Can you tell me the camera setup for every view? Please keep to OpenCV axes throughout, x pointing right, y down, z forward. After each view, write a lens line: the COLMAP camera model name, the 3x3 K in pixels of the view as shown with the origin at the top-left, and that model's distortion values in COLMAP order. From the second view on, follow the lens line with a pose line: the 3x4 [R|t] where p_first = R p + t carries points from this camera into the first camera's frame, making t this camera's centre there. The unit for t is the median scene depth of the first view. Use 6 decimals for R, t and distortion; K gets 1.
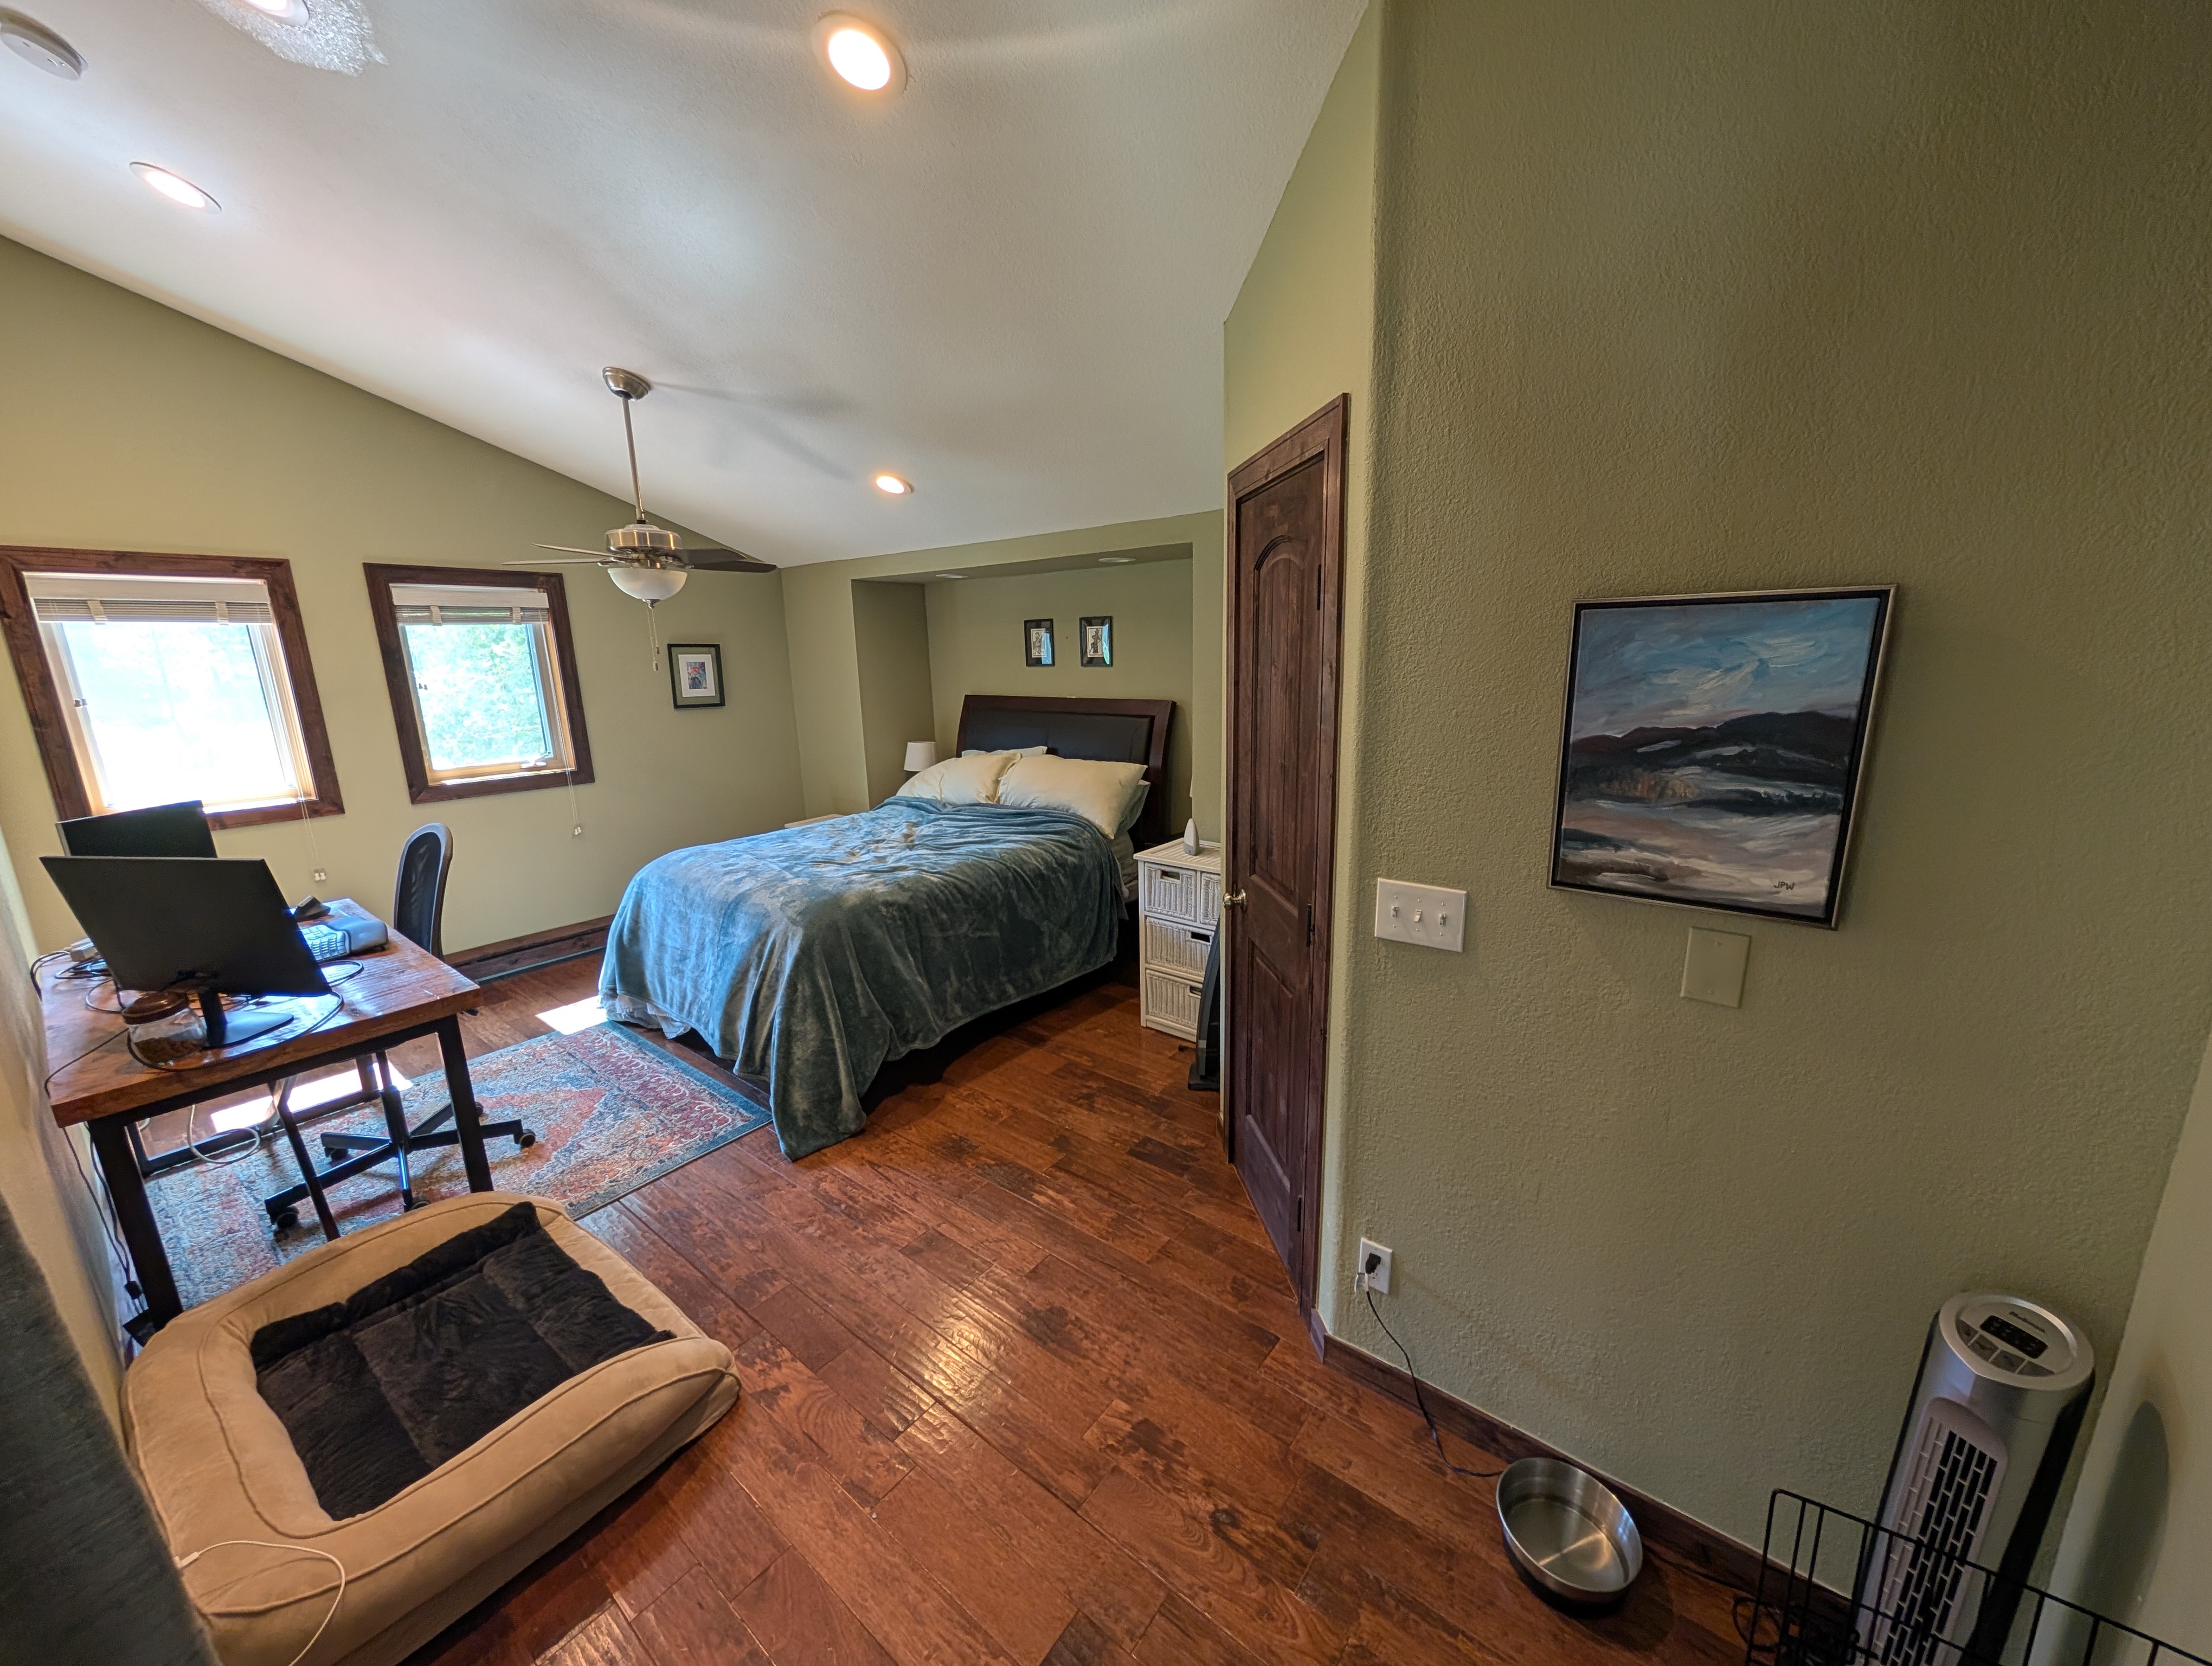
lens RADIAL K [[862.4, 0, 1091.9], [0, 862.4, 843.2], [0, 0, 1]] dist [-0.000619, 0.000014]
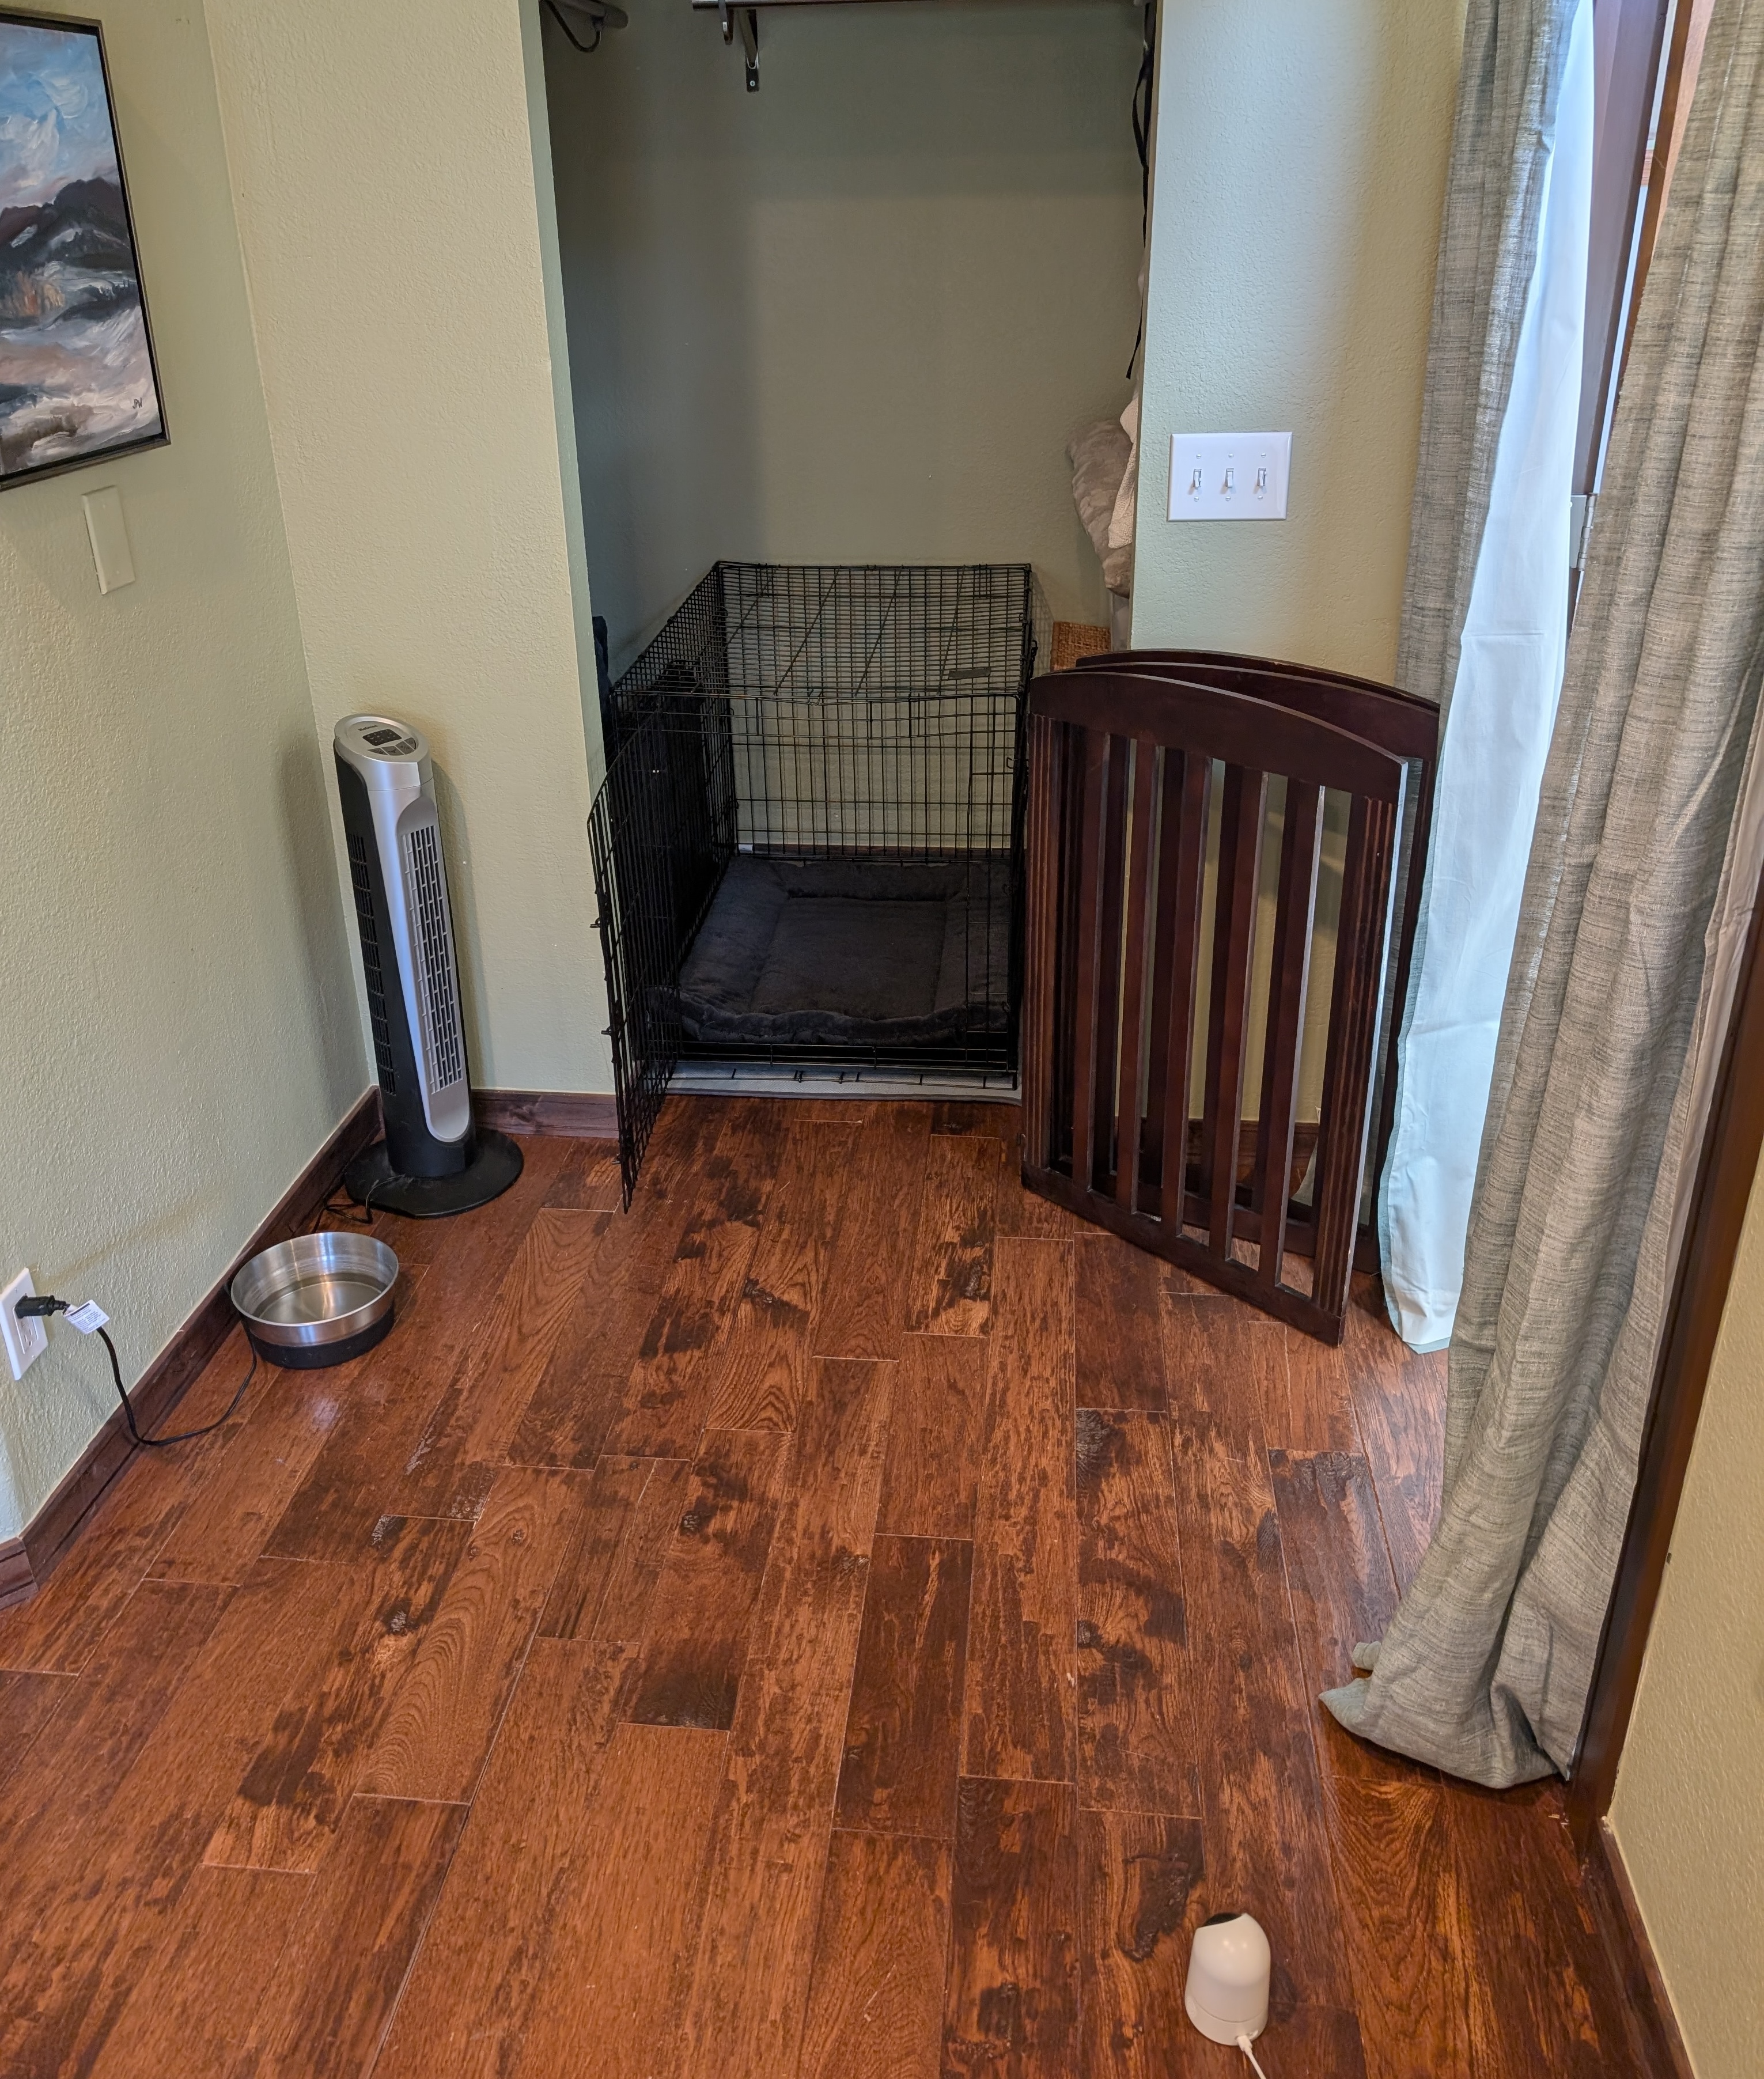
lens RADIAL K [[1709.4, 0, 877.5], [0, 1709.4, 1033.7], [0, 0, 1]] dist [-0.008940, 0.003949]
pose [[-0.557398, -0.334661, 0.759809, -0.847238], [0.221430, 0.822090, 0.524535, -0.124244], [-0.800173, 0.460619, -0.384127, 1.037580]]
